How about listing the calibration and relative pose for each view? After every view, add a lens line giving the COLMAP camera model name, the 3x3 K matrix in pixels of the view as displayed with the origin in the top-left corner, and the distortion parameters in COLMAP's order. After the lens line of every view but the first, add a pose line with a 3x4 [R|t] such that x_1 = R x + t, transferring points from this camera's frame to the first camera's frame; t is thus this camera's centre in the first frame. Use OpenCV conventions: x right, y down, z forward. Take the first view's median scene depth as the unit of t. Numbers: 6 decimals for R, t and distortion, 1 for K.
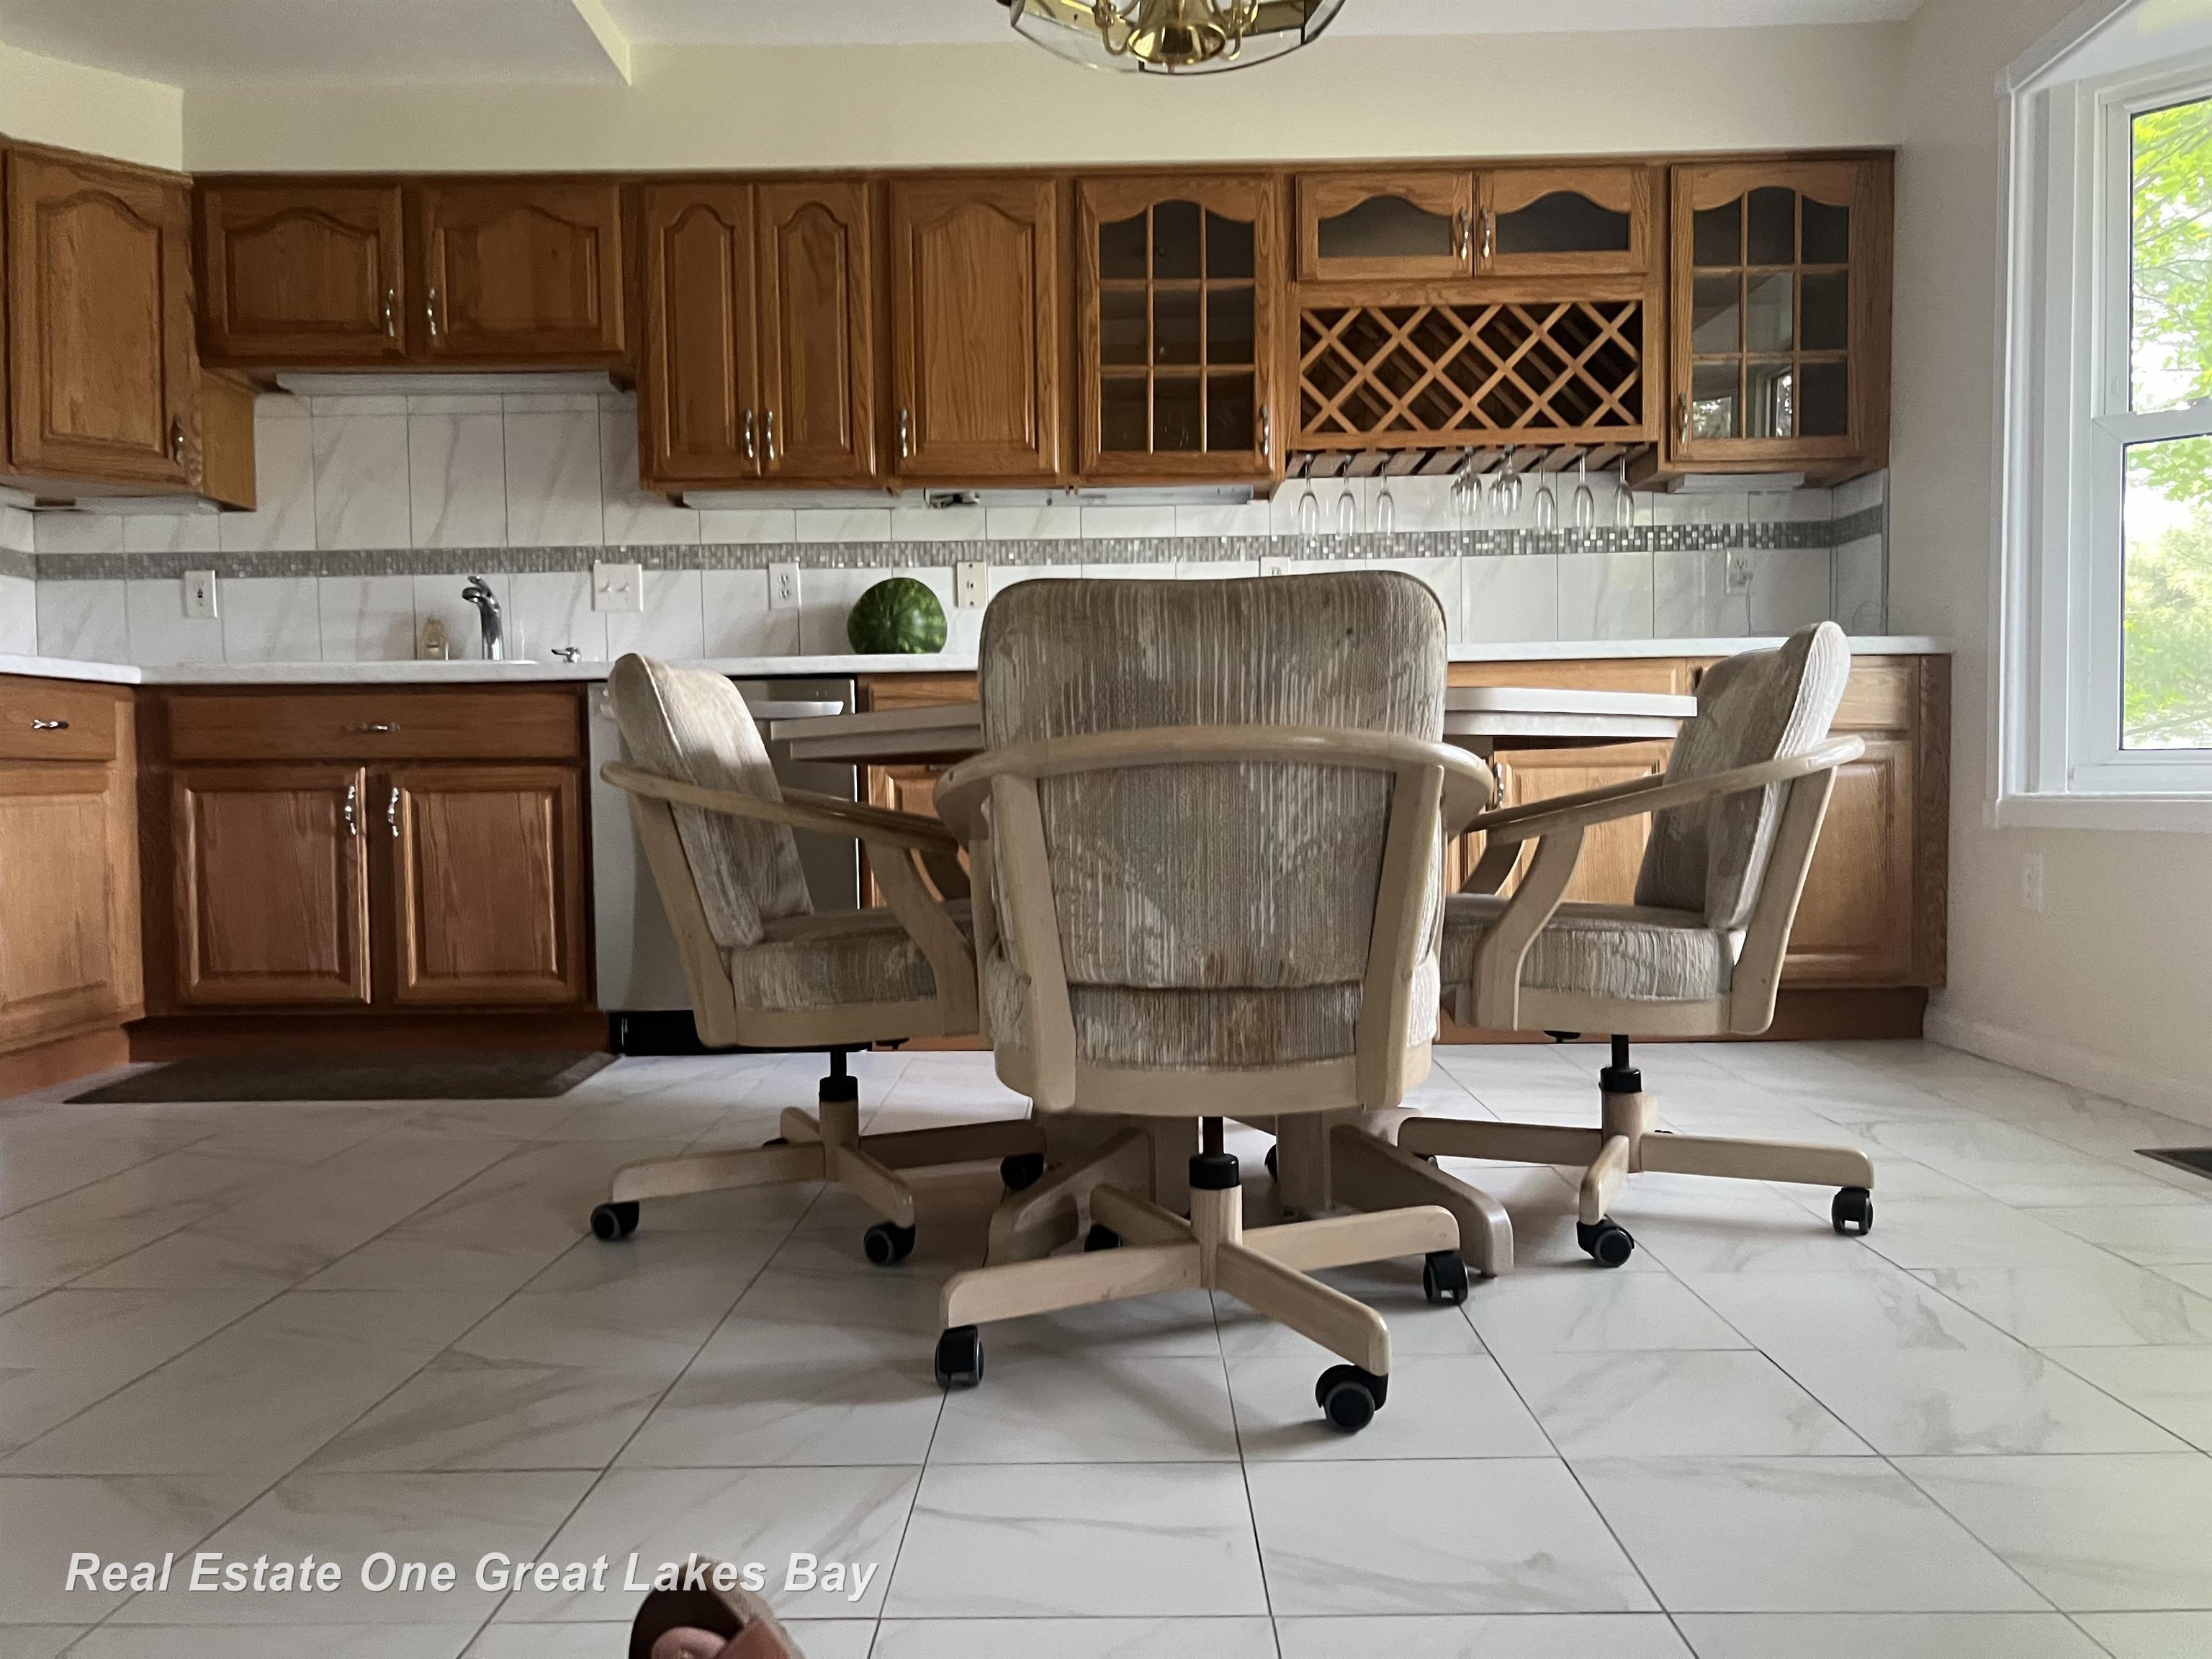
lens RADIAL K [[1680.1, 0, 1106.0], [0, 1680.1, 829.5], [0, 0, 1]] dist [0.047372, -0.041629]
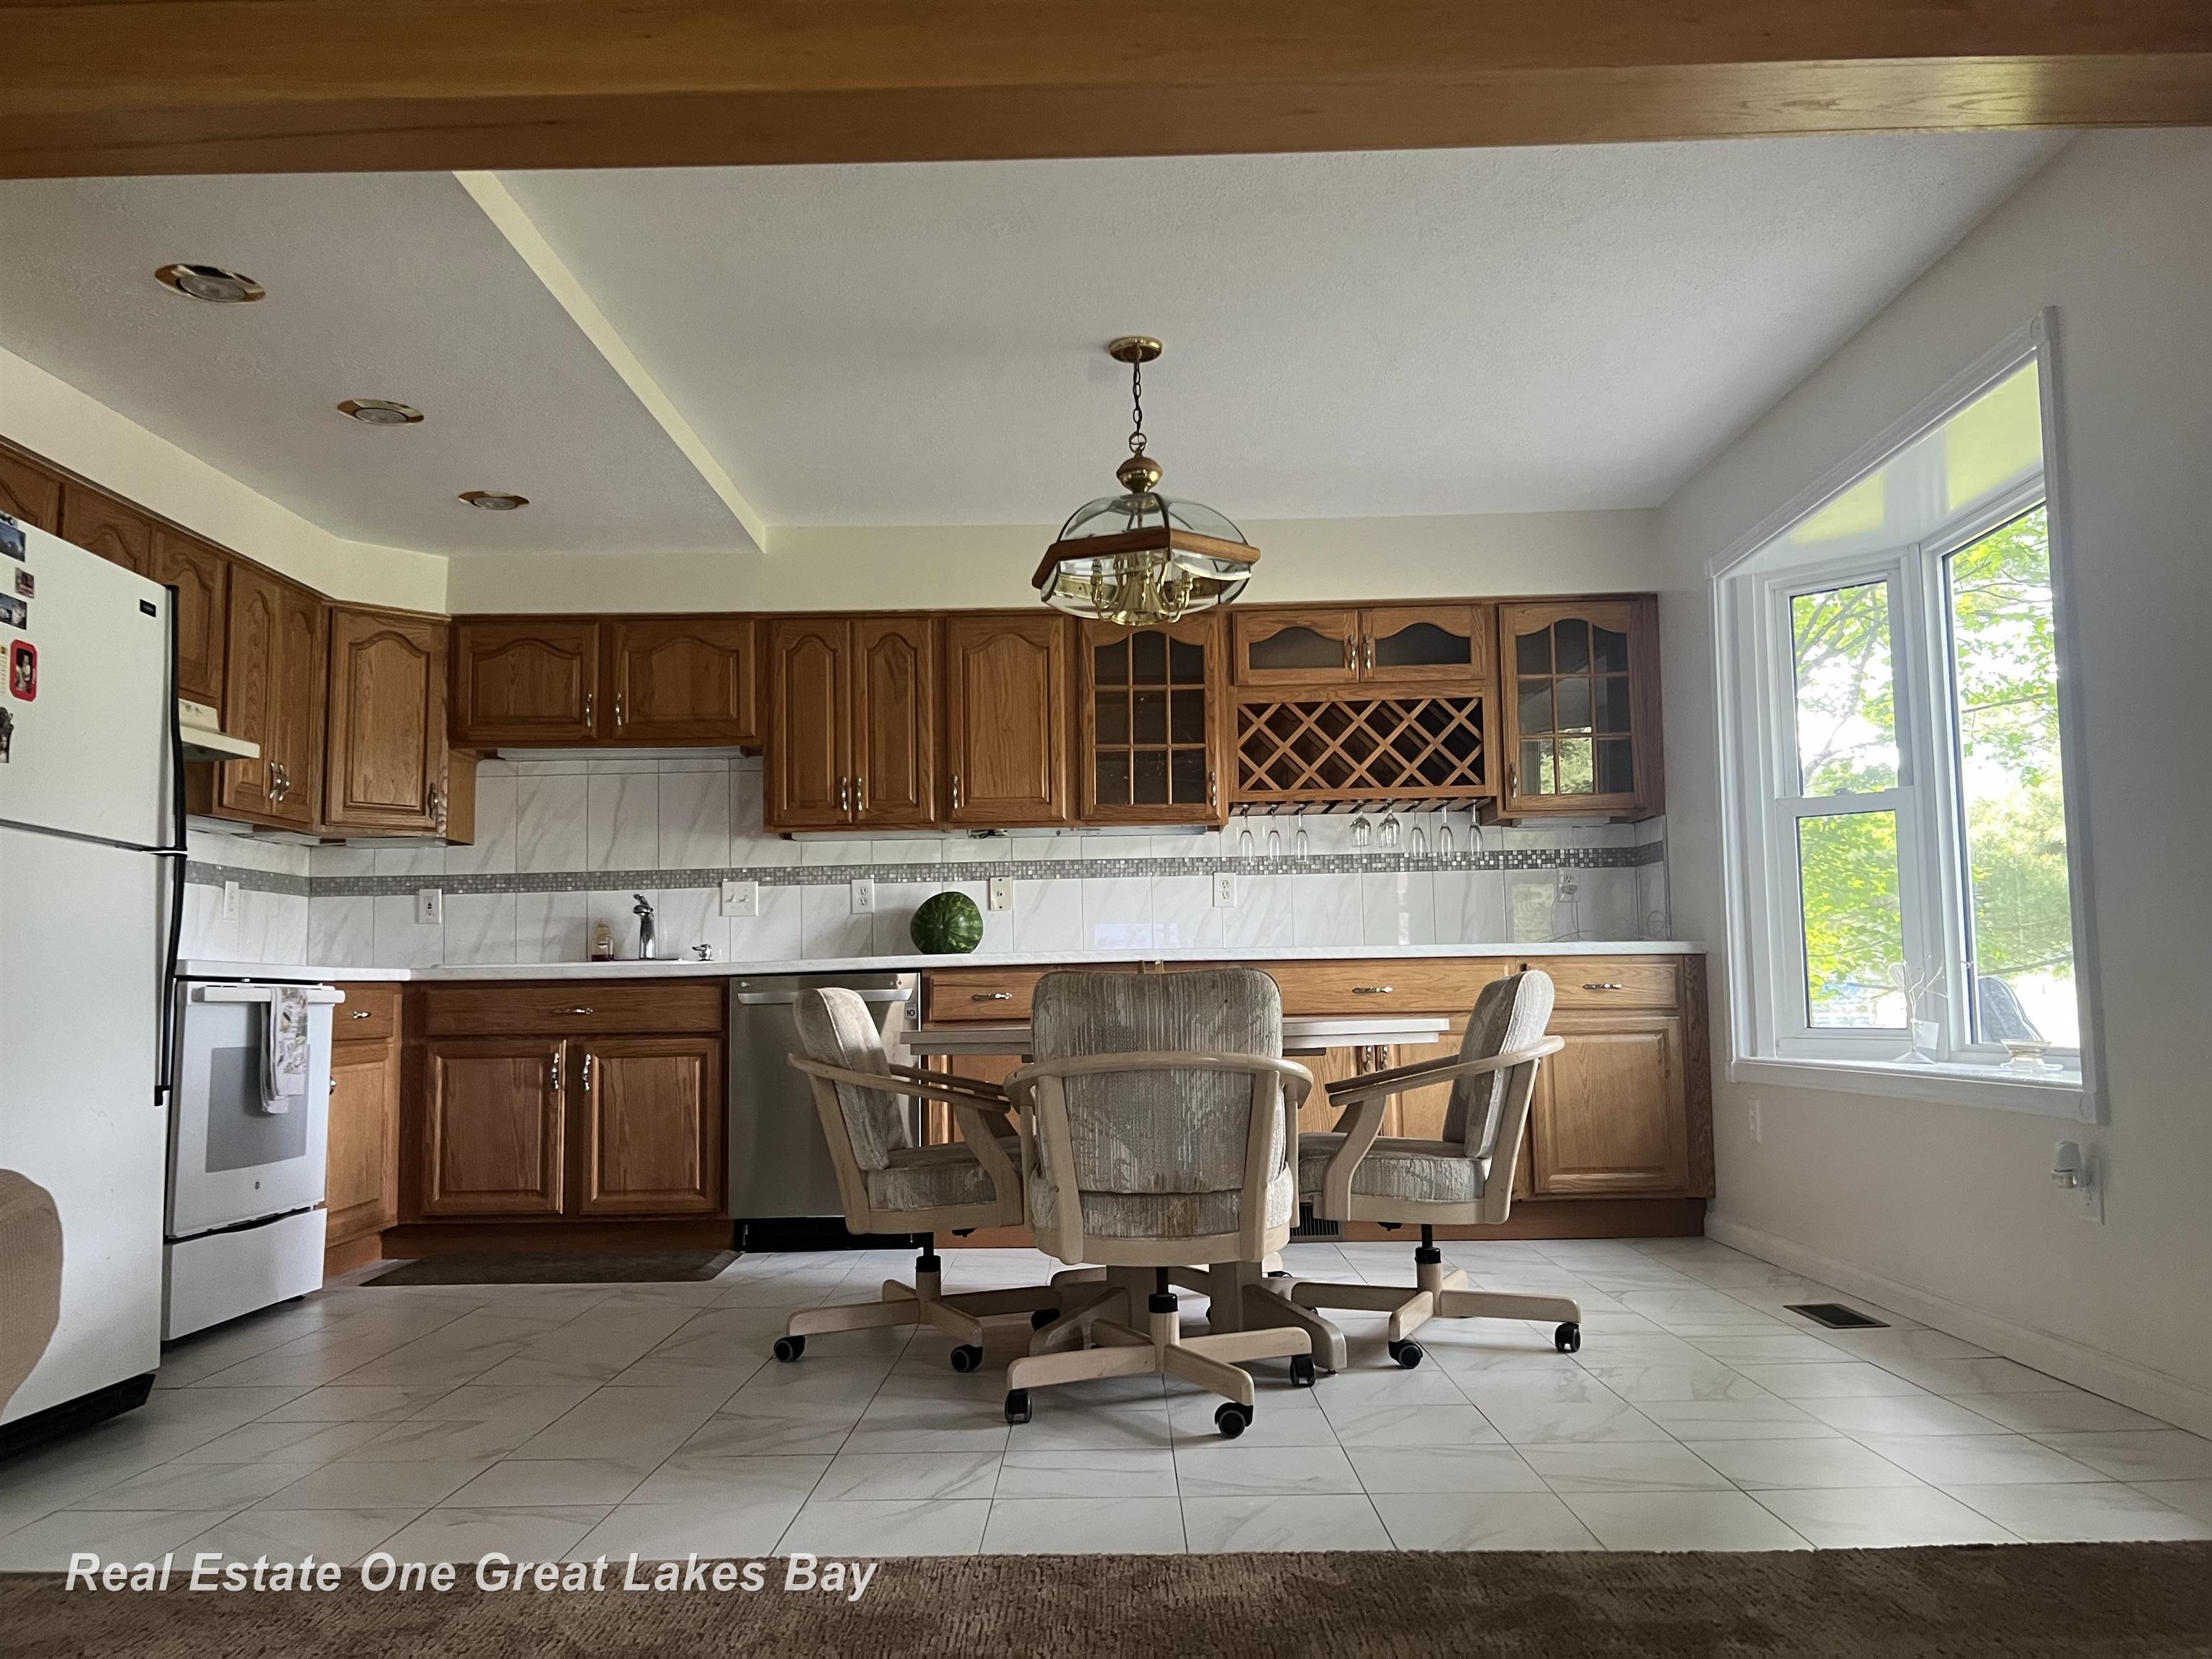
lens RADIAL K [[1677.4, 0, 1106.0], [0, 1677.4, 829.5], [0, 0, 1]] dist [0.136393, -0.311584]
pose [[0.999991, -0.003043, 0.003087, 0.000921], [0.003408, 0.992035, -0.125916, -0.030439], [-0.002679, 0.125925, 0.992036, -0.396321]]
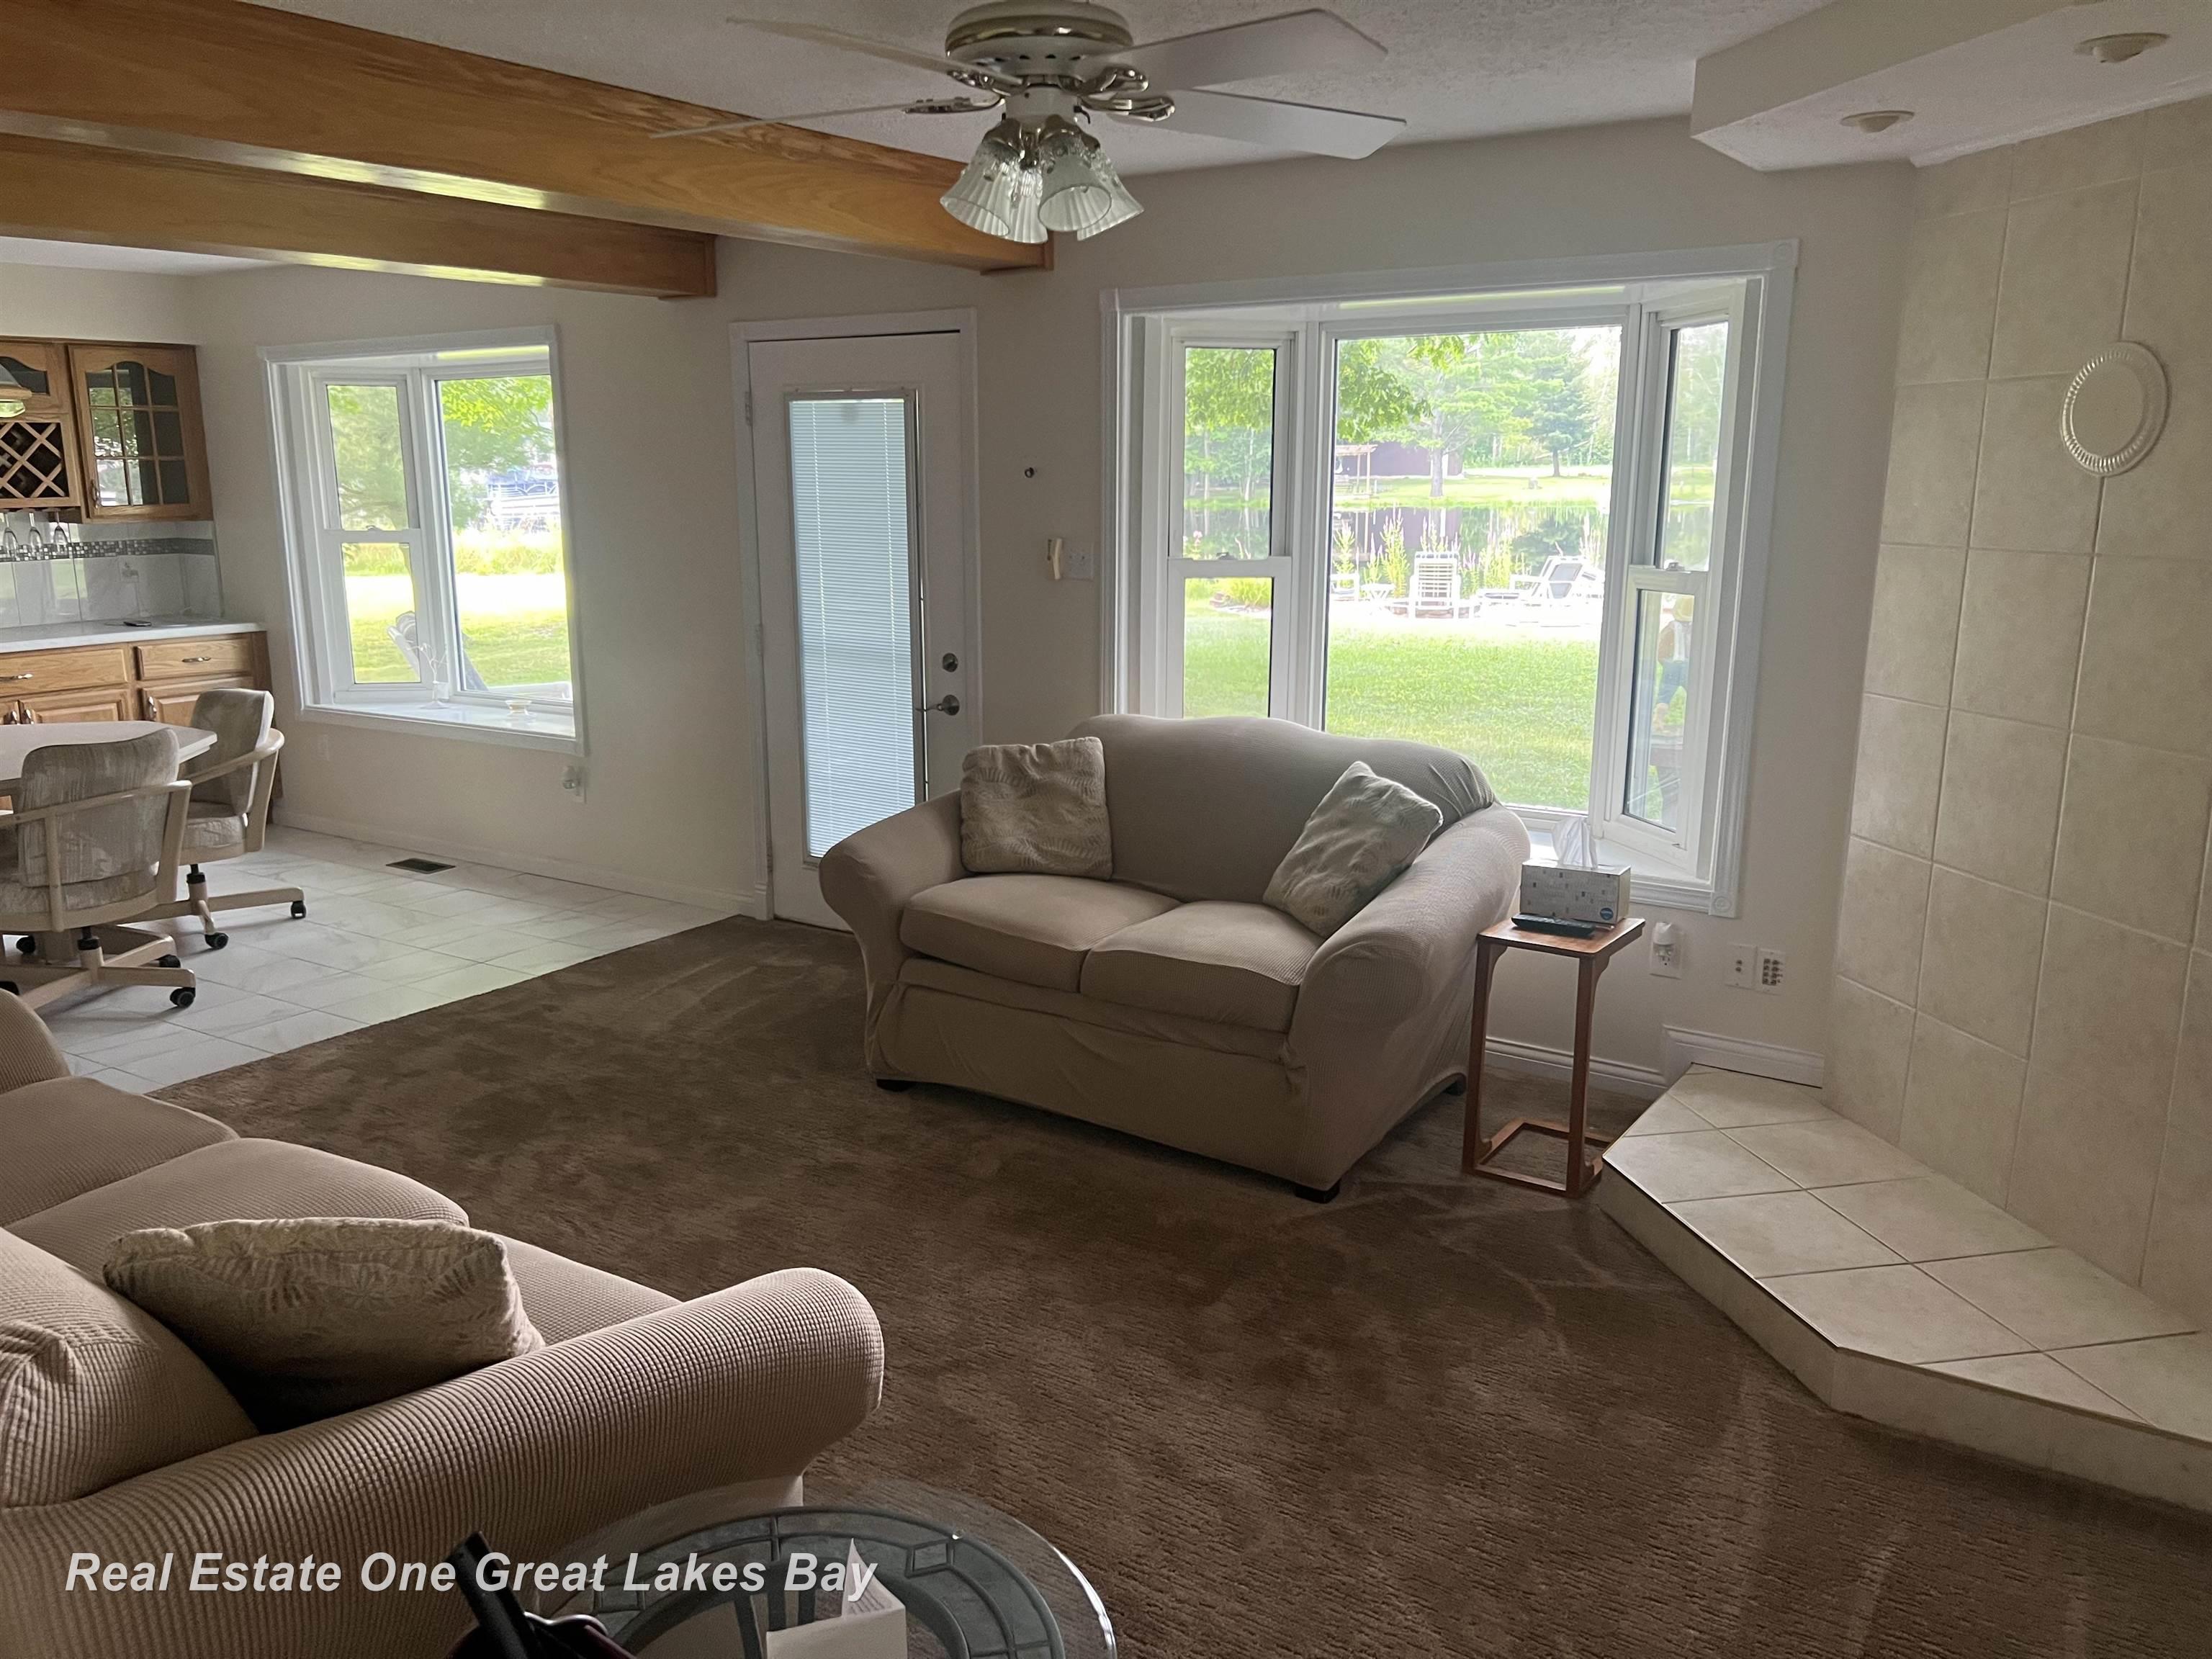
lens RADIAL K [[1680.1, 0, 1106.0], [0, 1680.1, 829.5], [0, 0, 1]] dist [0.047372, -0.041629]
pose [[0.545971, -0.165741, 0.821246, -0.620106], [0.019113, 0.982446, 0.185568, -0.221254], [-0.837586, -0.085618, 0.539554, -0.895207]]
